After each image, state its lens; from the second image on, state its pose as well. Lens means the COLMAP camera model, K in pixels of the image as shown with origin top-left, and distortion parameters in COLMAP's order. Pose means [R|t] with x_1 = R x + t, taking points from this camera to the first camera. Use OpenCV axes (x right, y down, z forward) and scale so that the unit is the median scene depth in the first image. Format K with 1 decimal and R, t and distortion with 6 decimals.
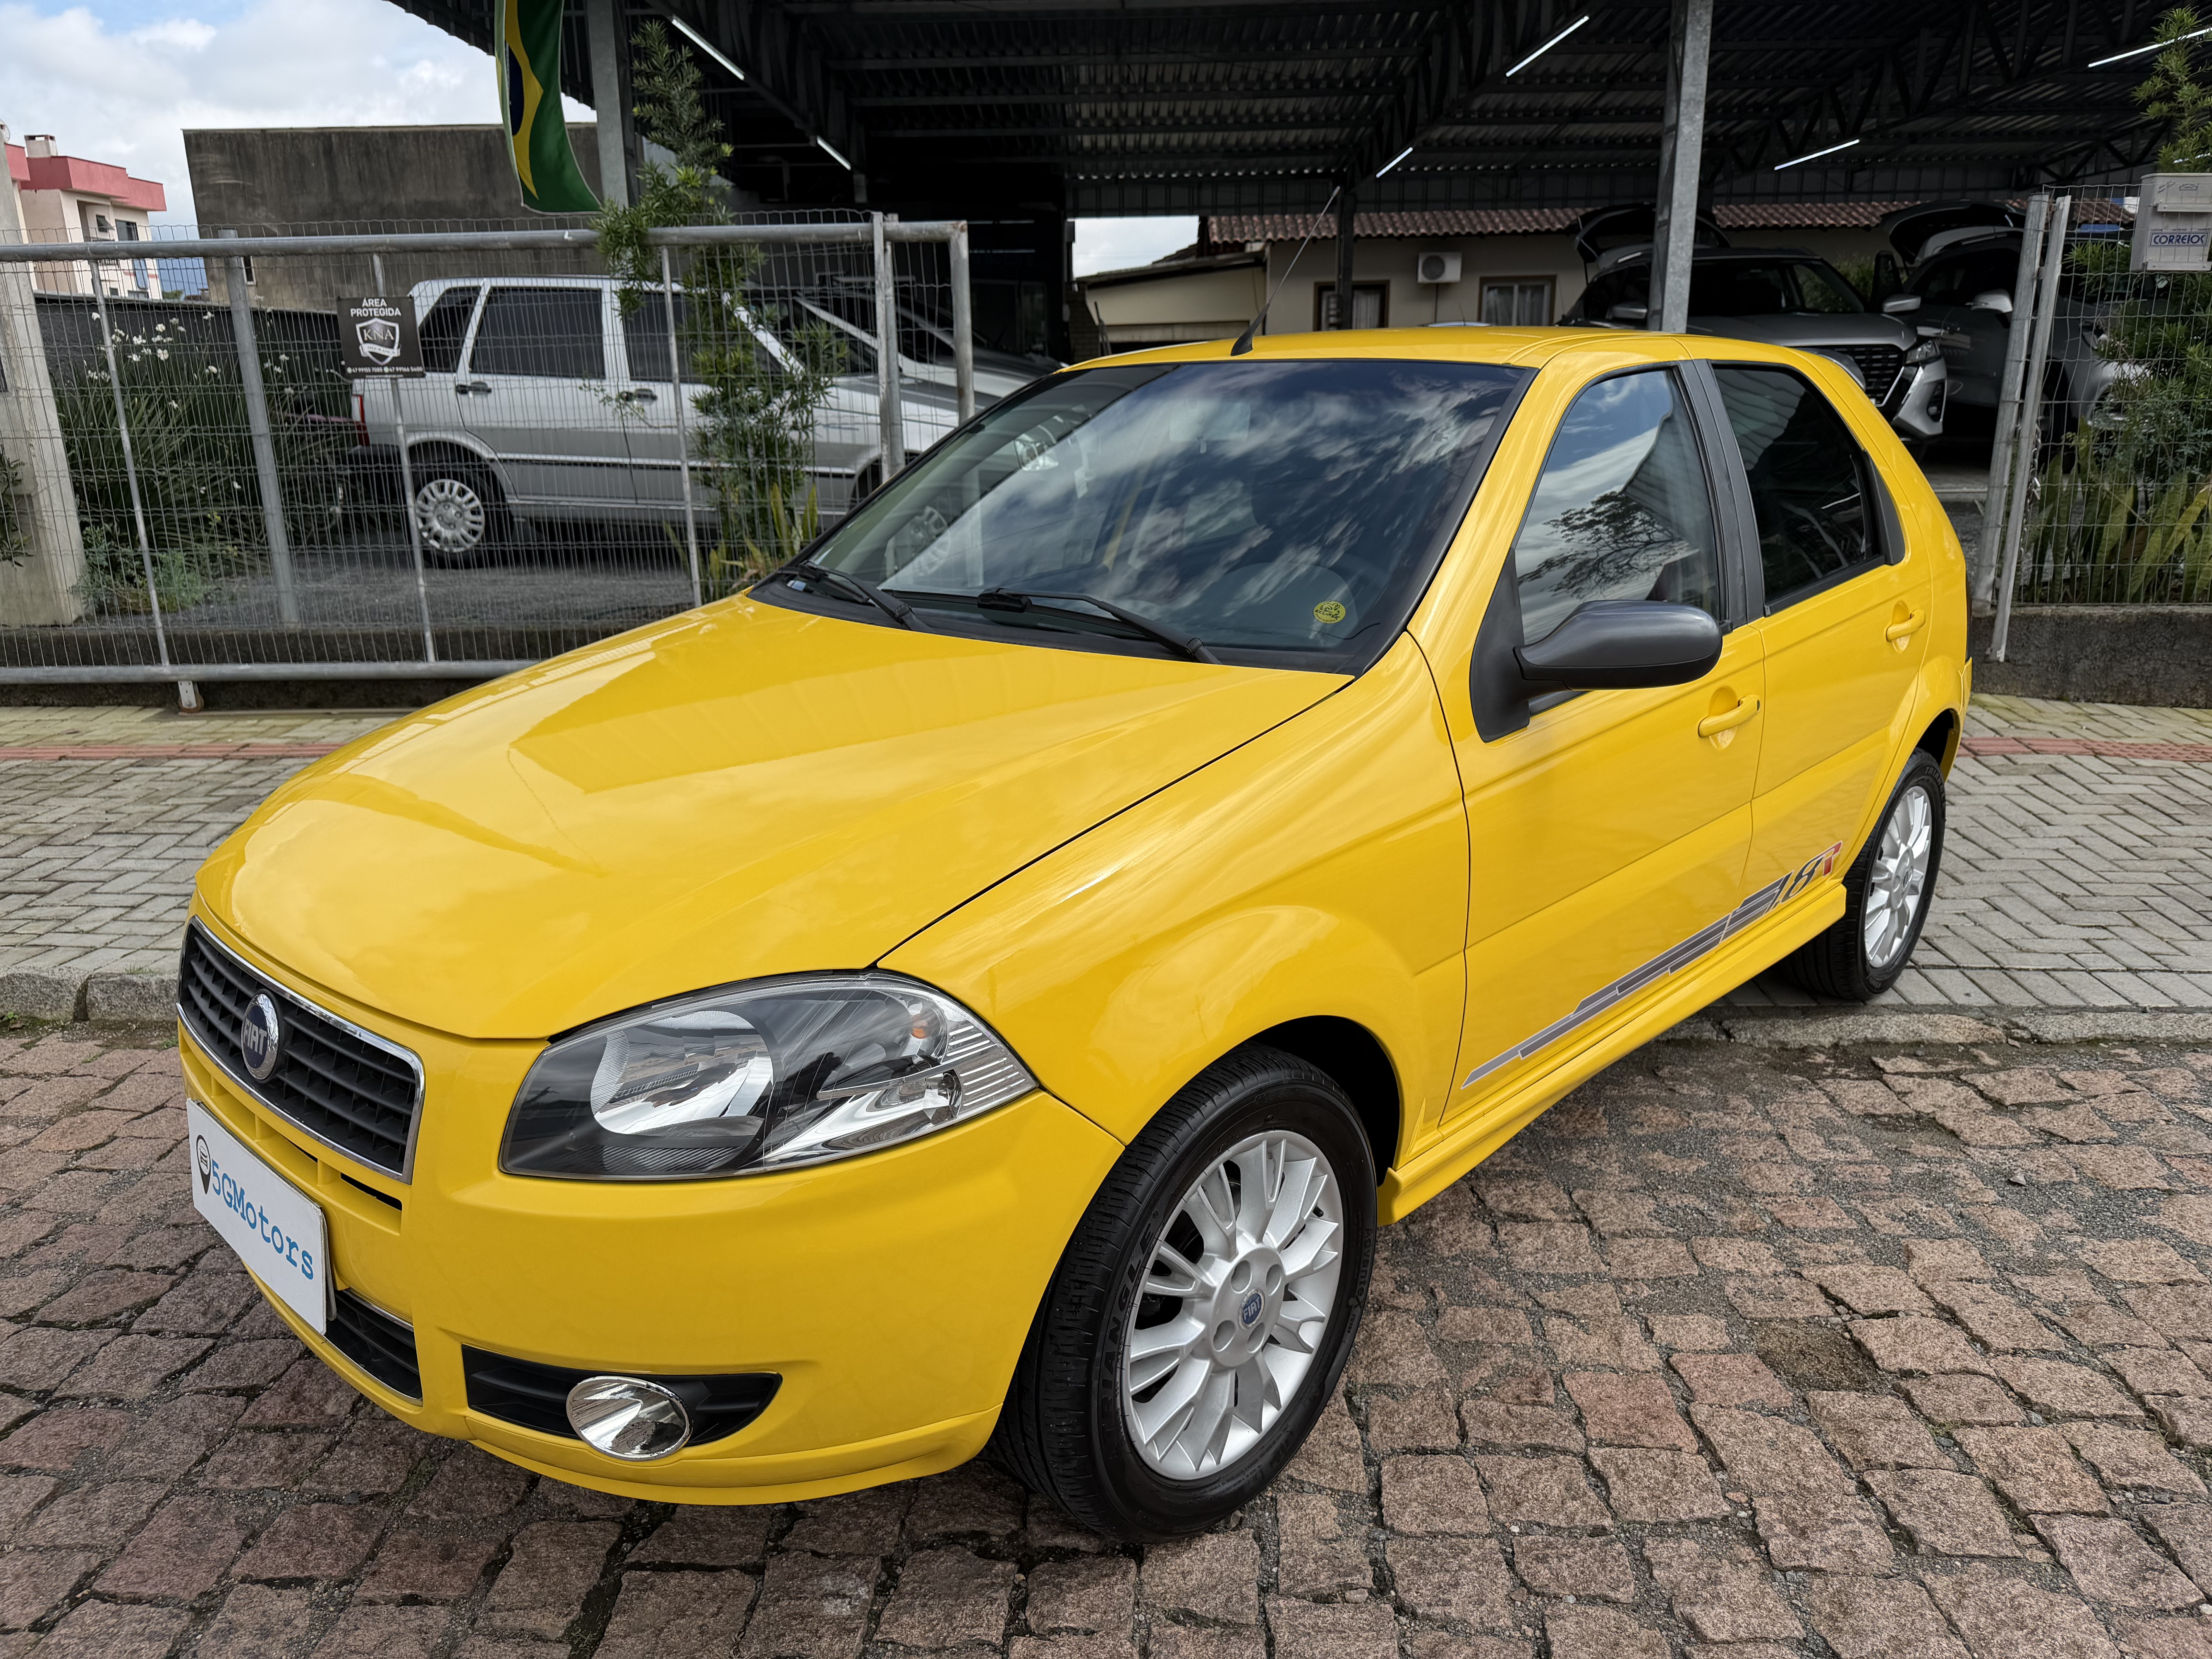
lens RADIAL K [[1546.0, 0, 1100.2], [0, 1546.0, 841.1], [0, 0, 1]] dist [-0.001314, -0.006296]
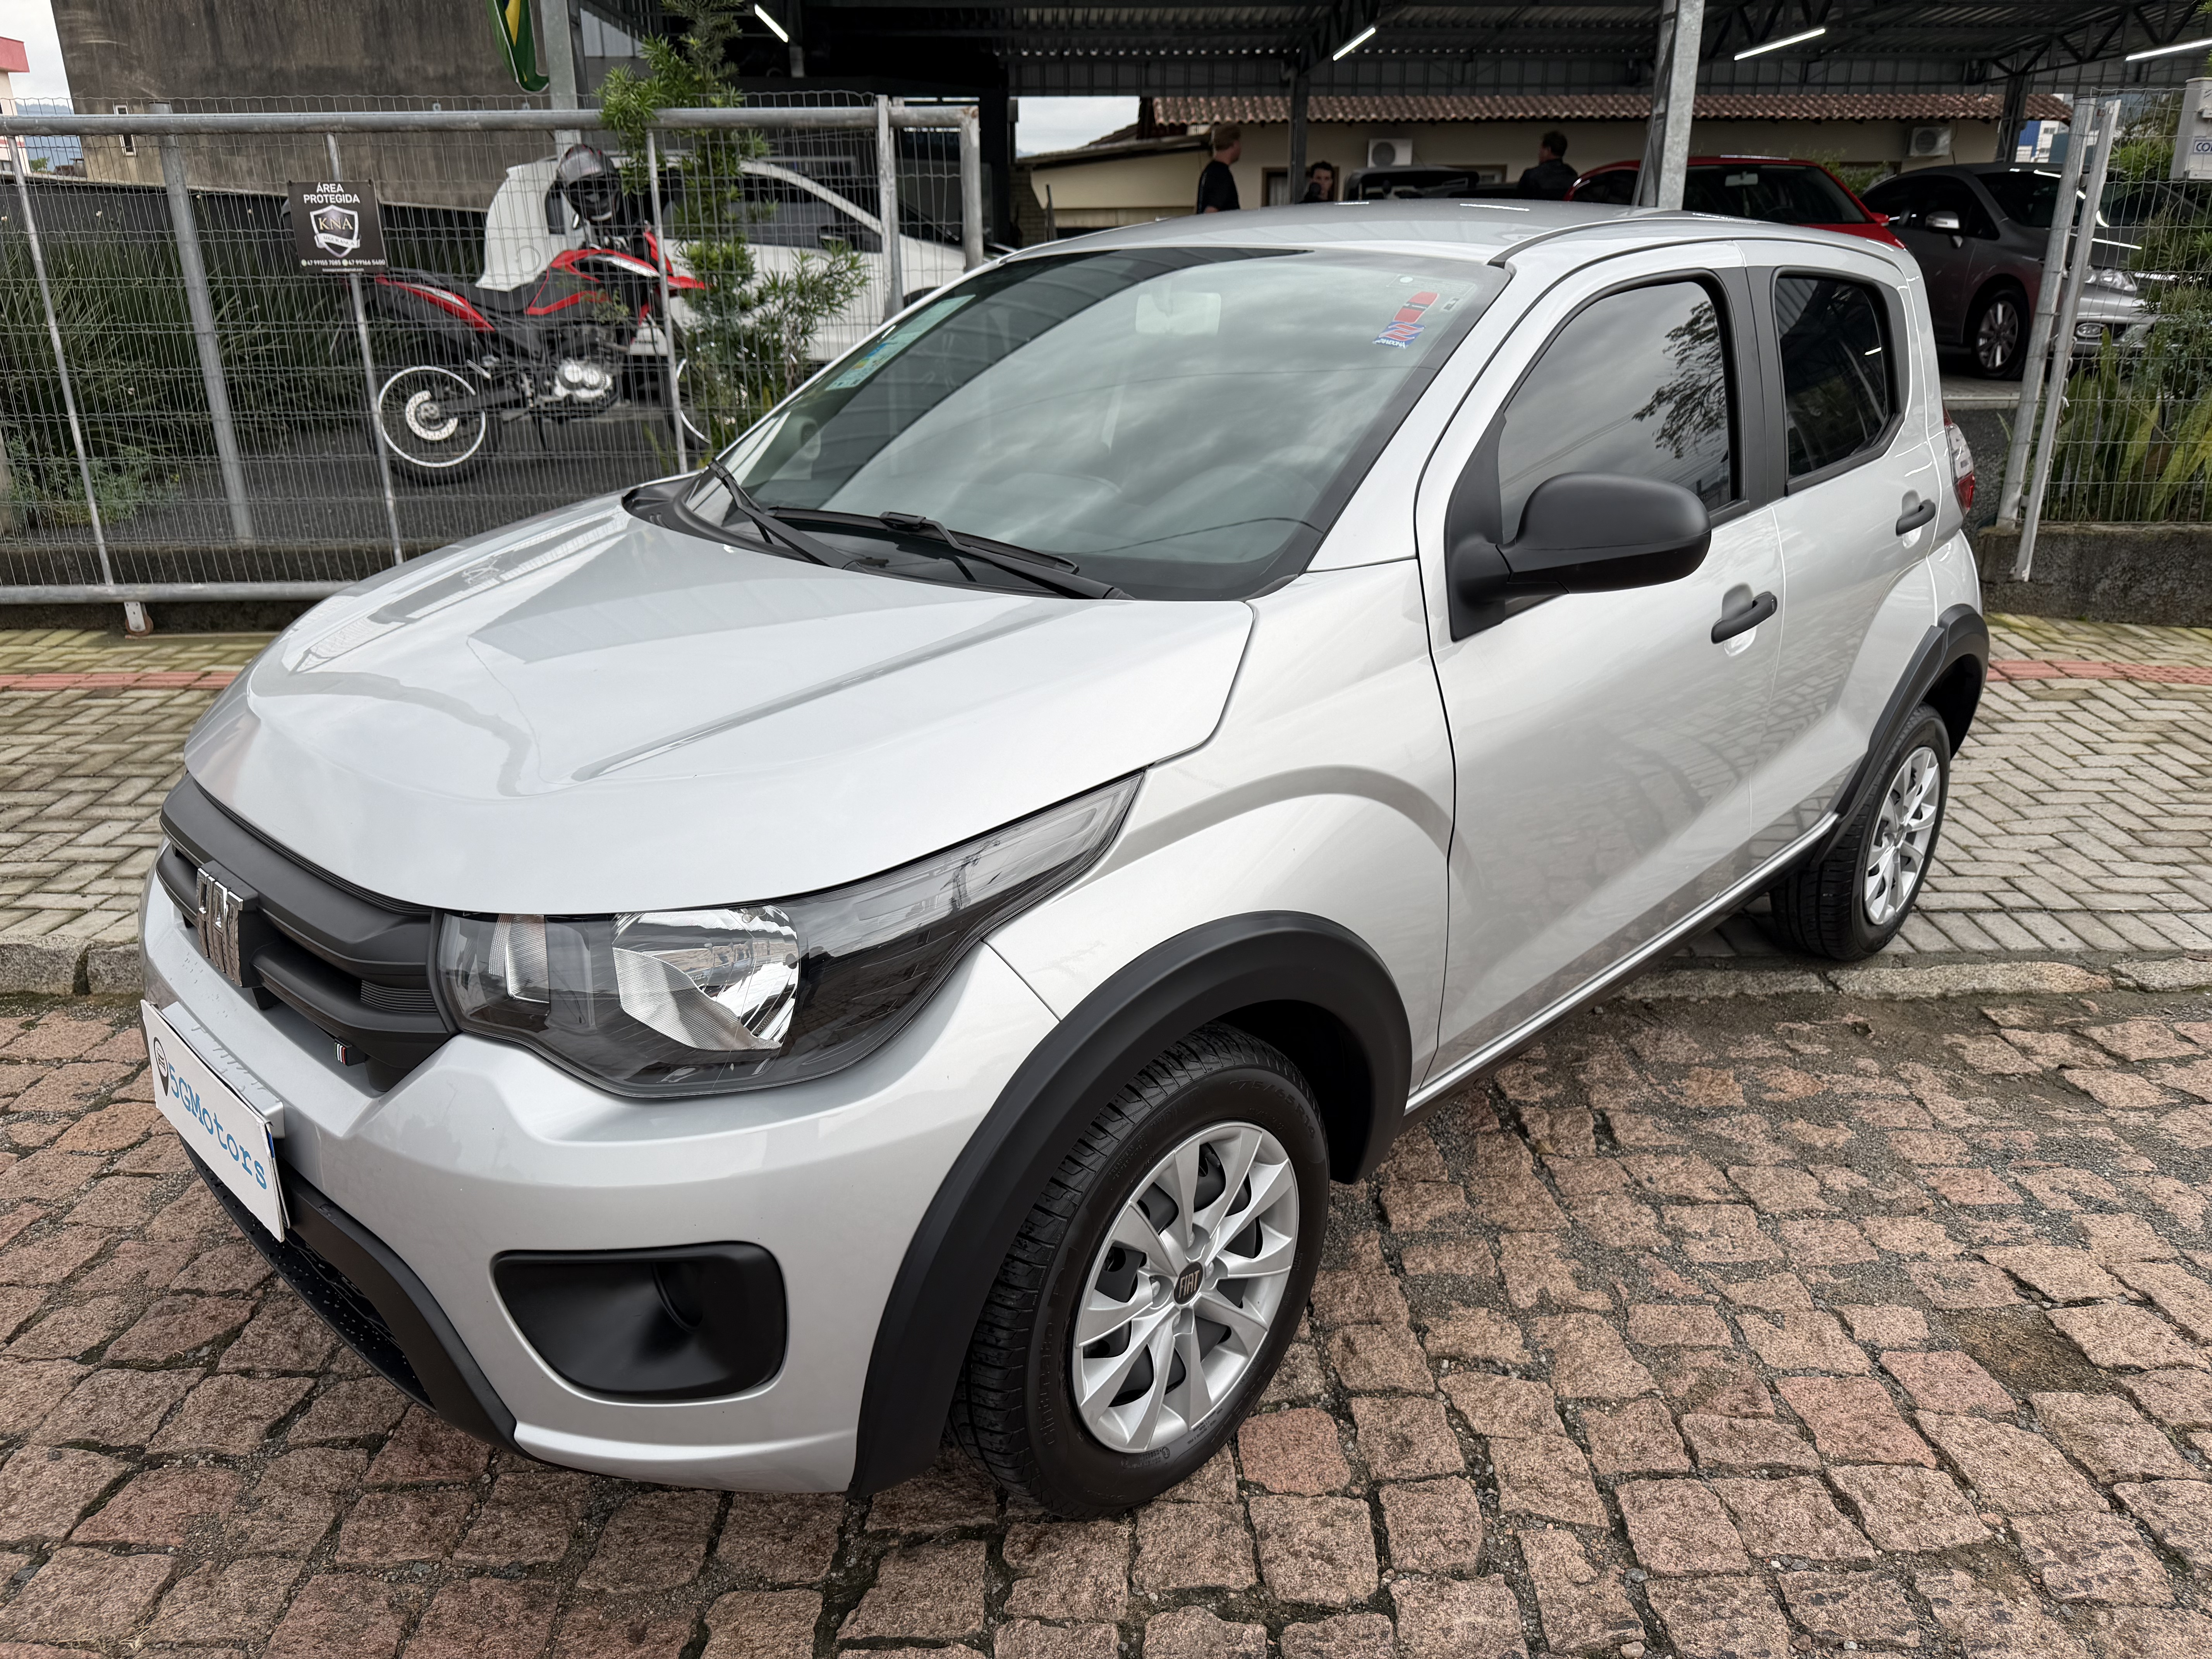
lens RADIAL K [[1548.9, 0, 1110.2], [0, 1548.9, 841.1], [0, 0, 1]] dist [-0.004316, -0.004856]
pose [[0.998550, -0.008865, 0.053099, -0.132704], [0.005349, 0.997805, 0.066009, -0.043701], [-0.053567, -0.065629, 0.996405, 0.078341]]
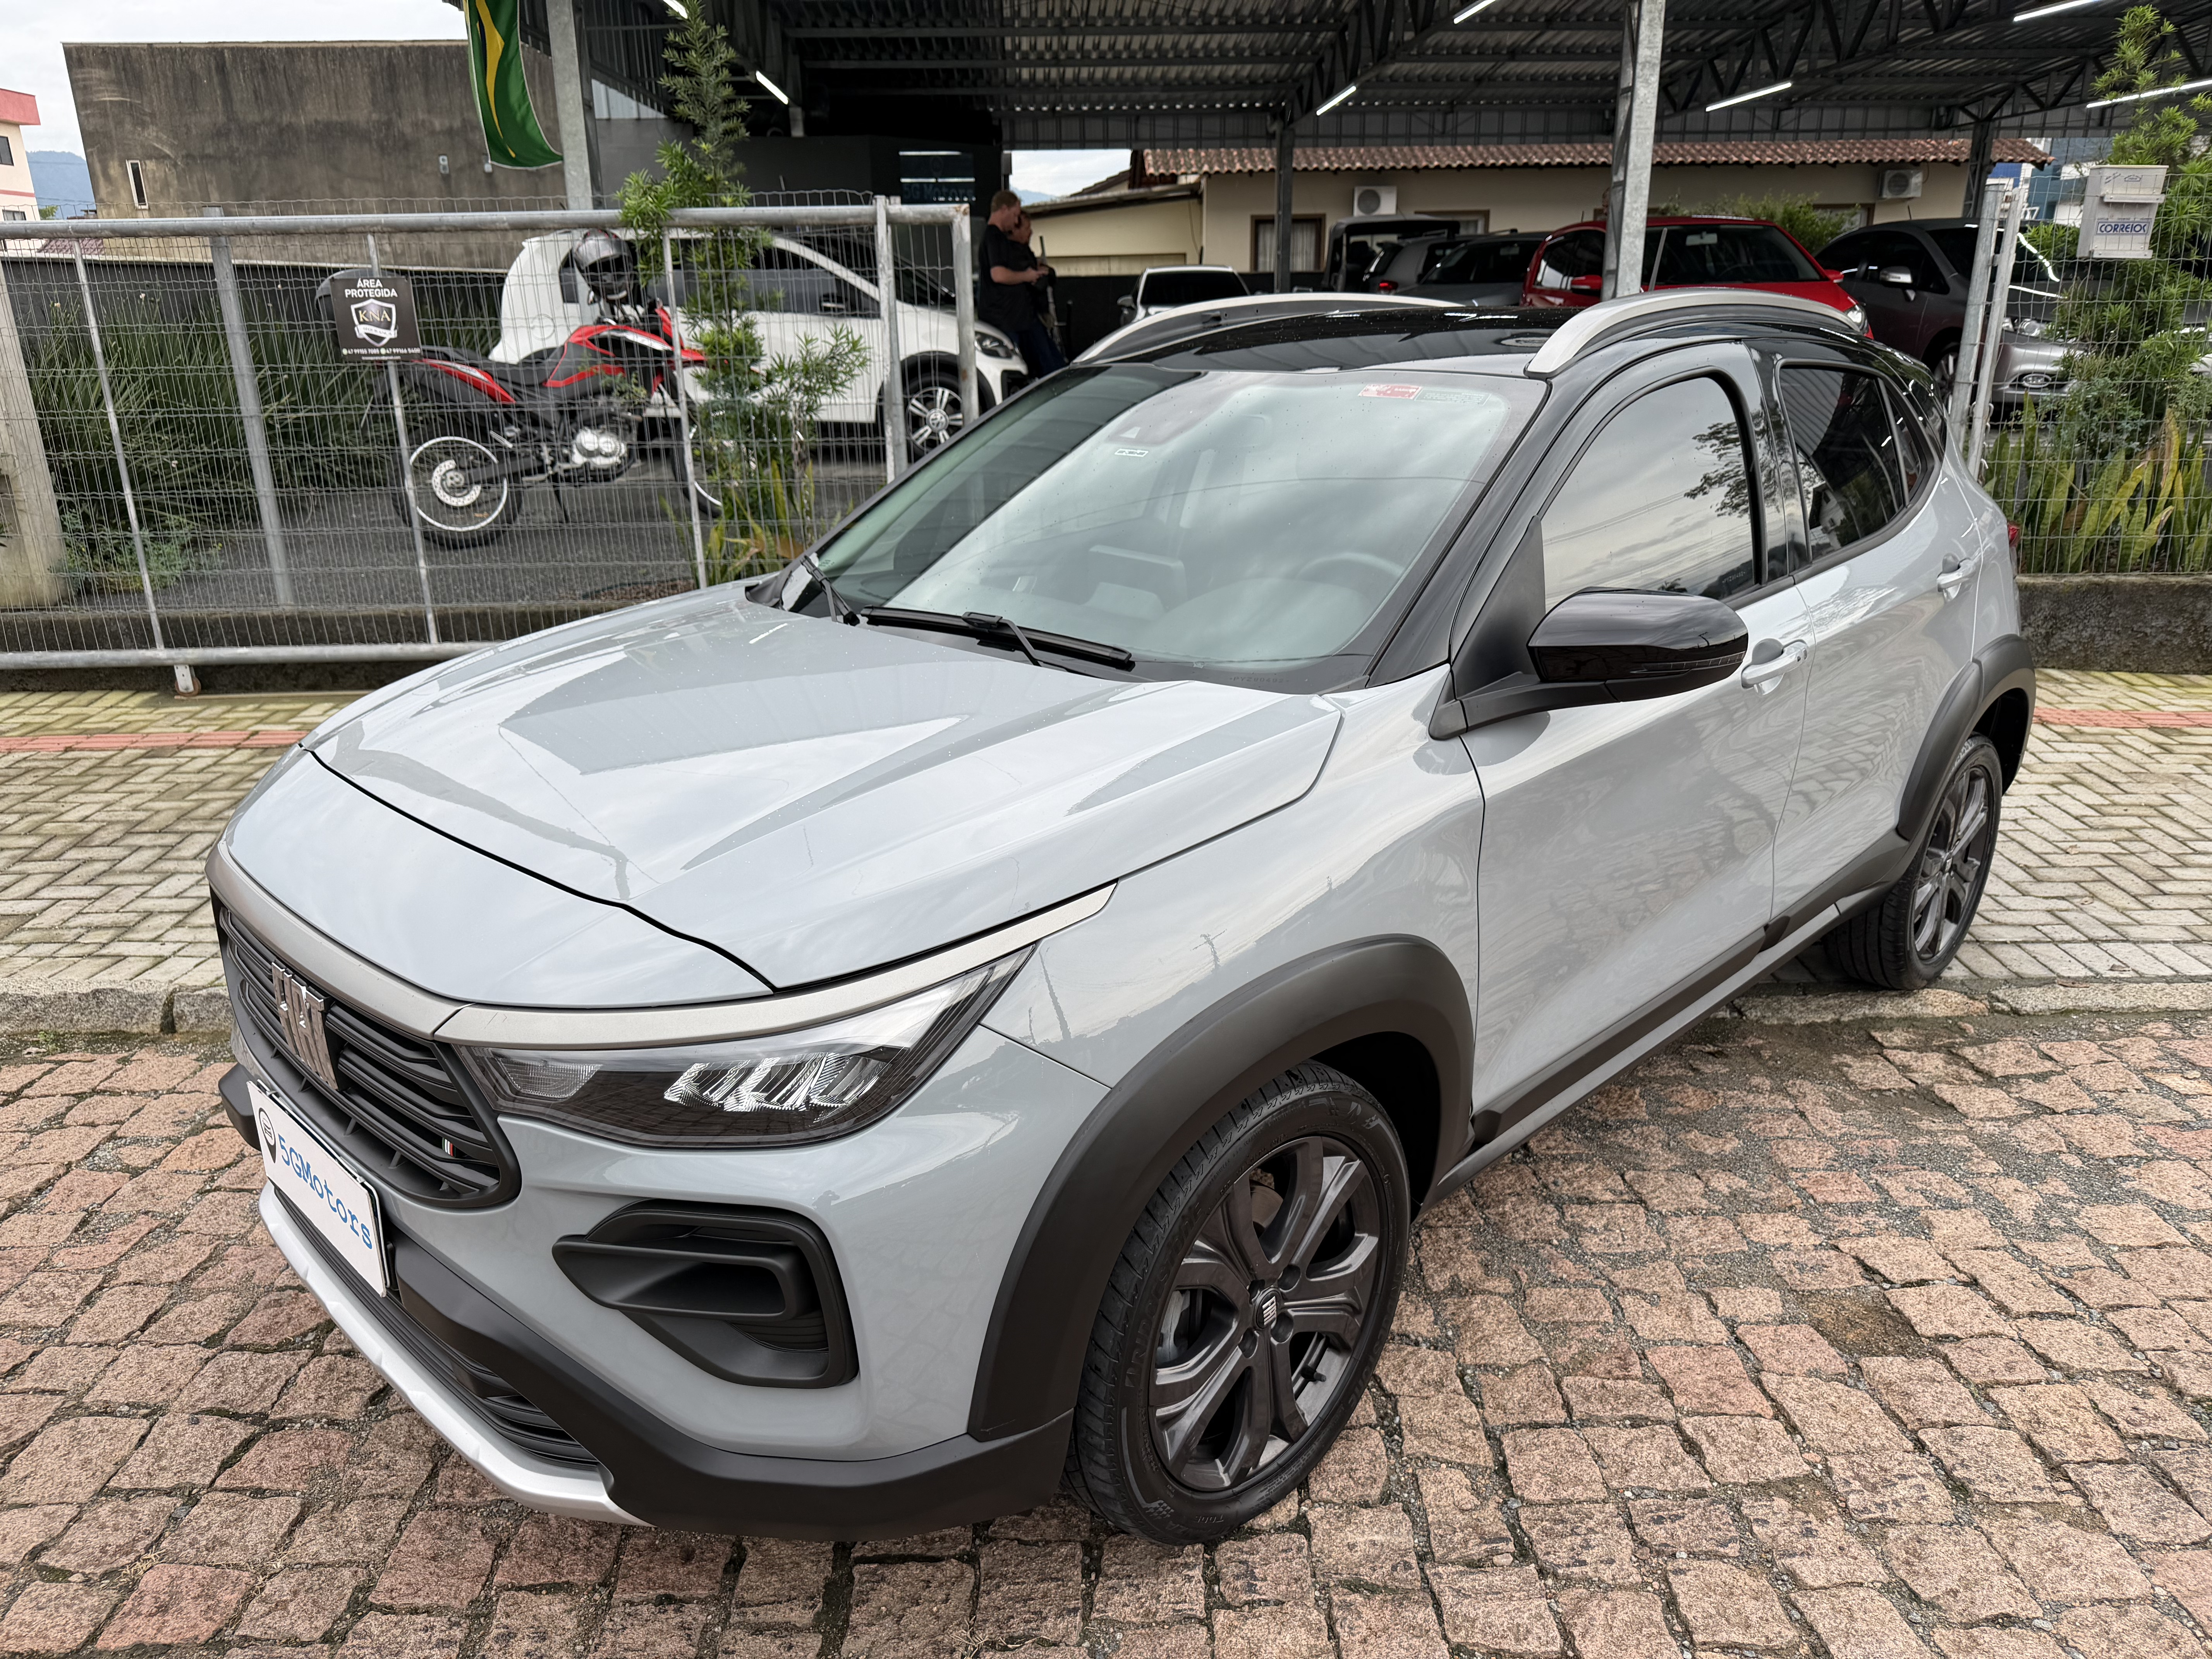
lens RADIAL K [[1544.2, 0, 1111.5], [0, 1544.2, 840.6], [0, 0, 1]] dist [-0.002216, -0.006086]
pose [[0.998416, -0.016092, 0.053911, -0.119728], [0.013604, 0.998839, 0.046203, -0.068189], [-0.054592, -0.045396, 0.997476, -0.067862]]
